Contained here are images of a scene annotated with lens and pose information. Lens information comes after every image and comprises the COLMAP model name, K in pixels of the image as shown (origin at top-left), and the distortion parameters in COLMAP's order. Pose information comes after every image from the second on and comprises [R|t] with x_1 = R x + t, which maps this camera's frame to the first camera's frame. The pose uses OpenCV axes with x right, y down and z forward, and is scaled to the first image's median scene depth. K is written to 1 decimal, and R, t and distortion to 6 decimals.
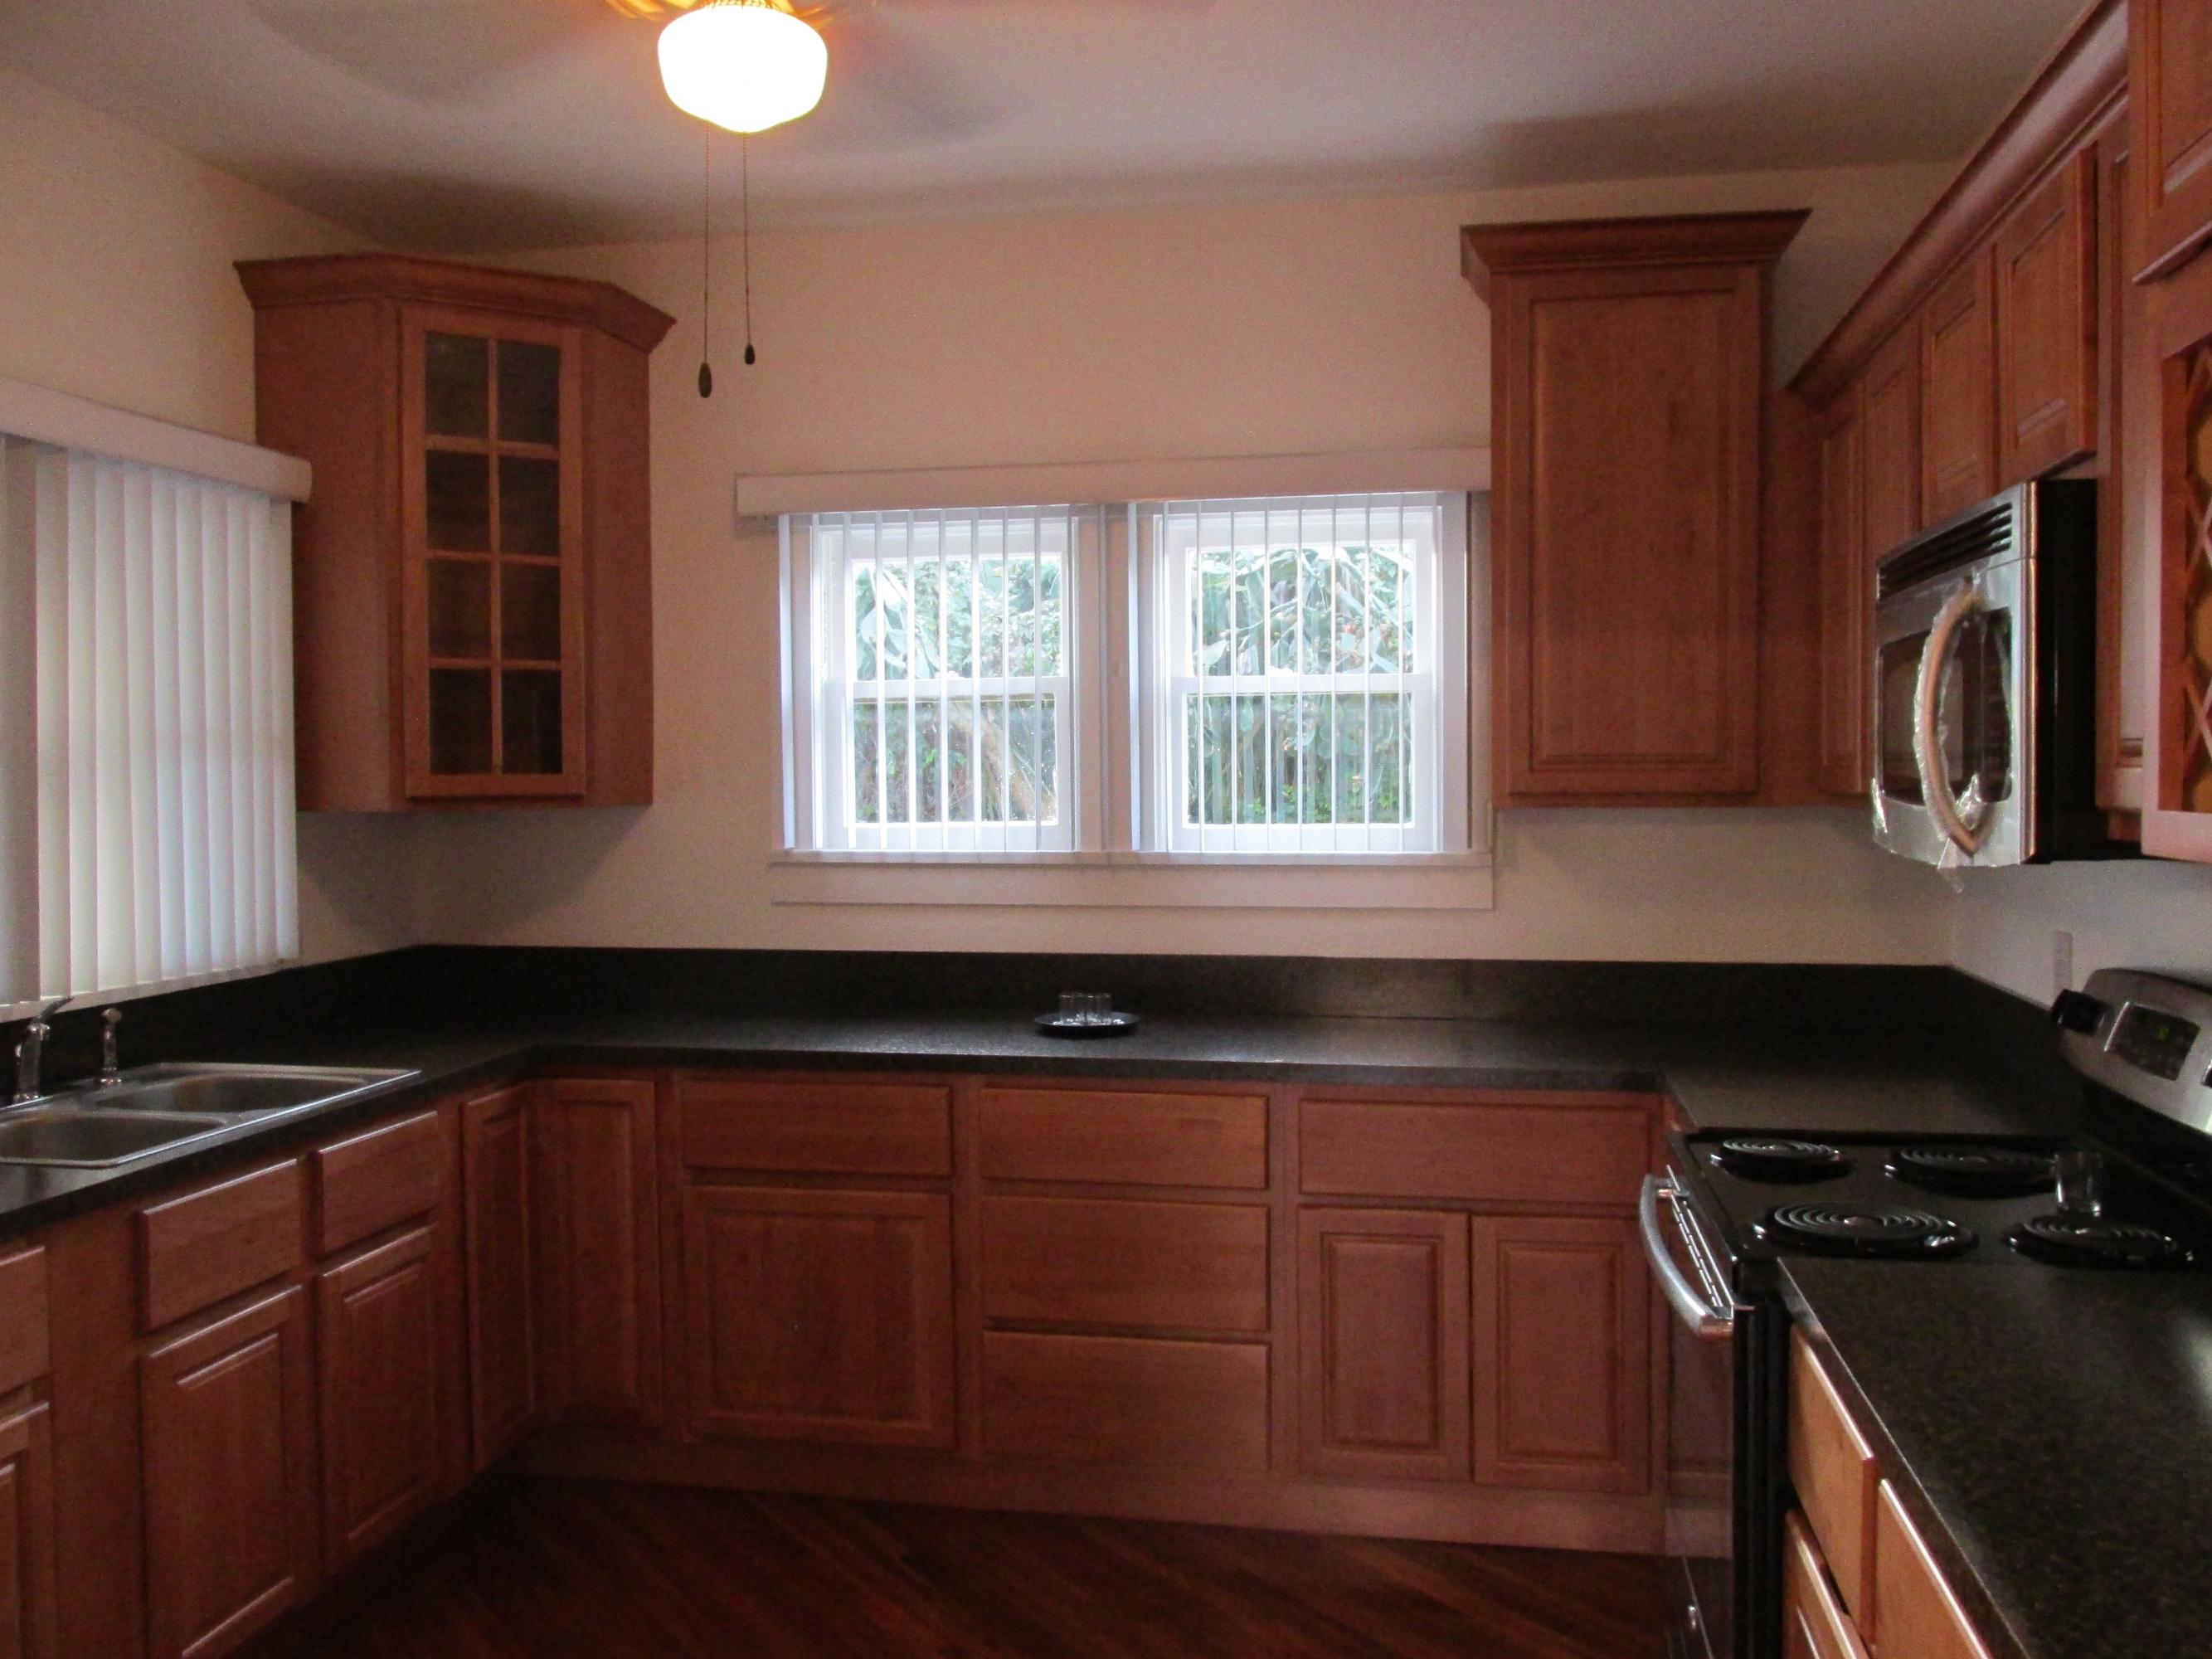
lens RADIAL K [[1849.2, 0, 1115.9], [0, 1849.2, 833.8], [0, 0, 1]] dist [-0.023238, 0.008547]
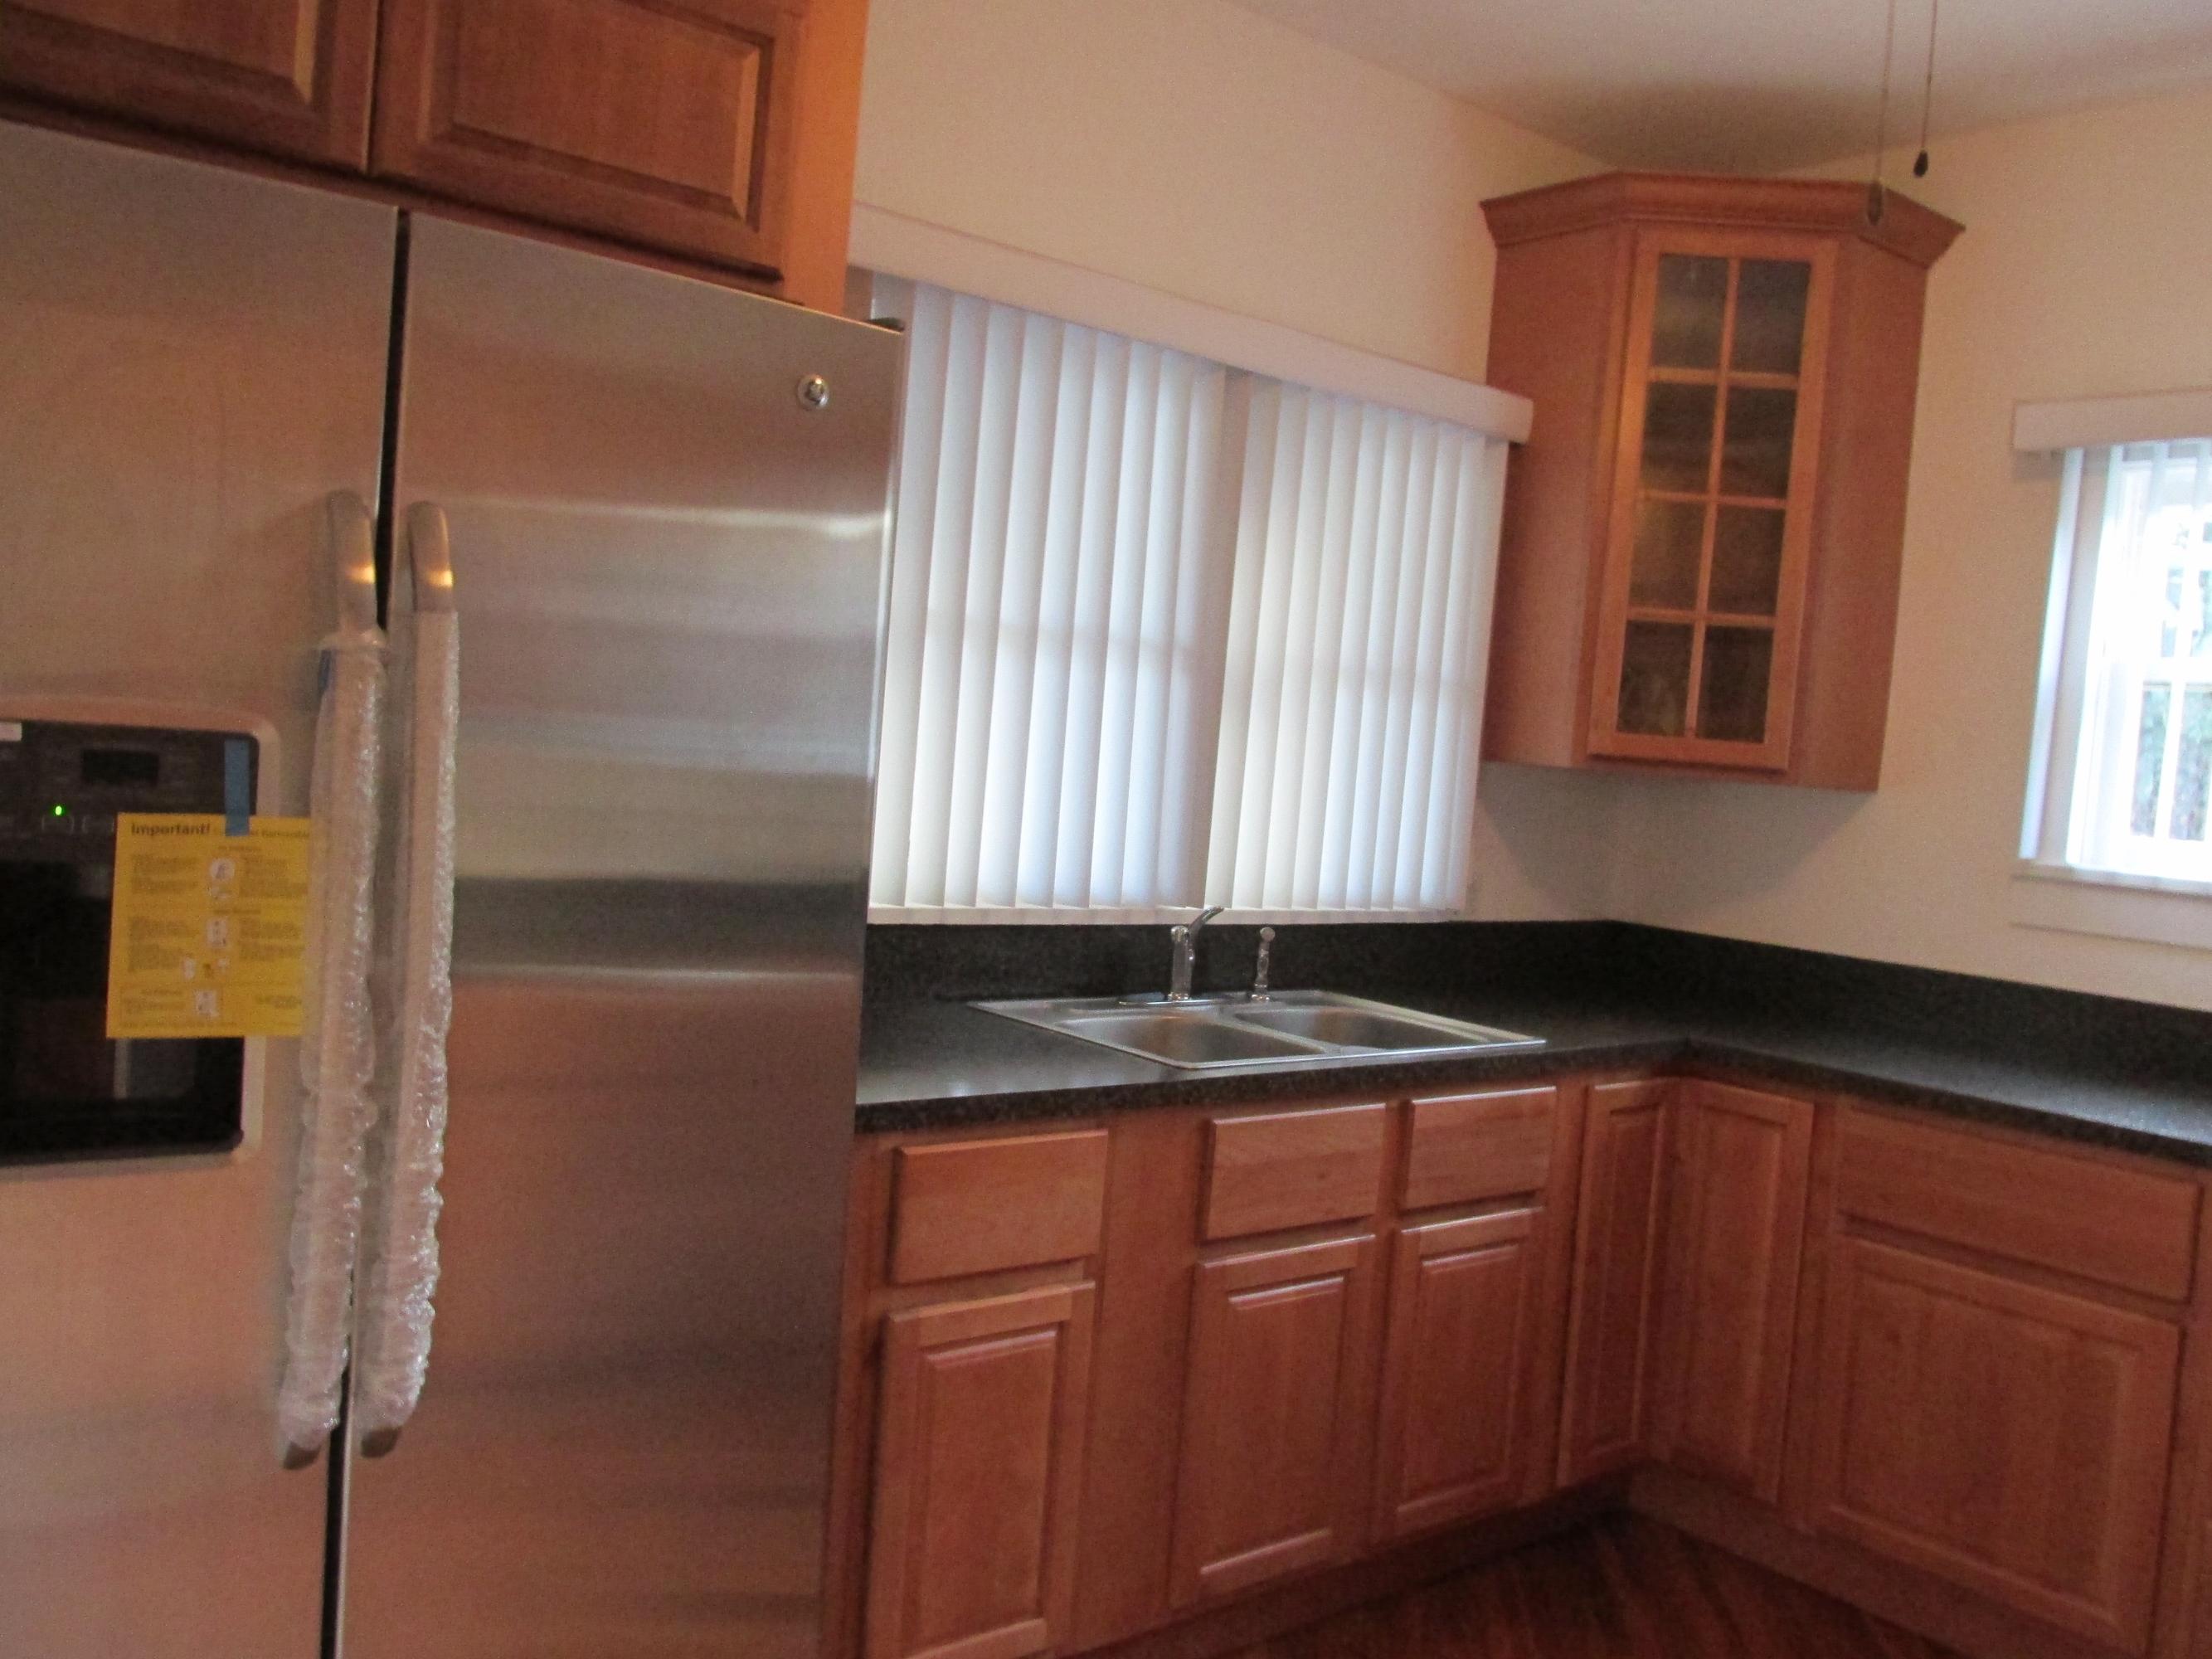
lens RADIAL K [[1849.2, 0, 1114.5], [0, 1849.2, 825.6], [0, 0, 1]] dist [-0.023238, 0.008547]
pose [[0.757859, 0.098032, -0.645012, 0.043030], [-0.107494, 0.993897, 0.024756, 0.019398], [0.643502, 0.050573, 0.763772, 0.134220]]
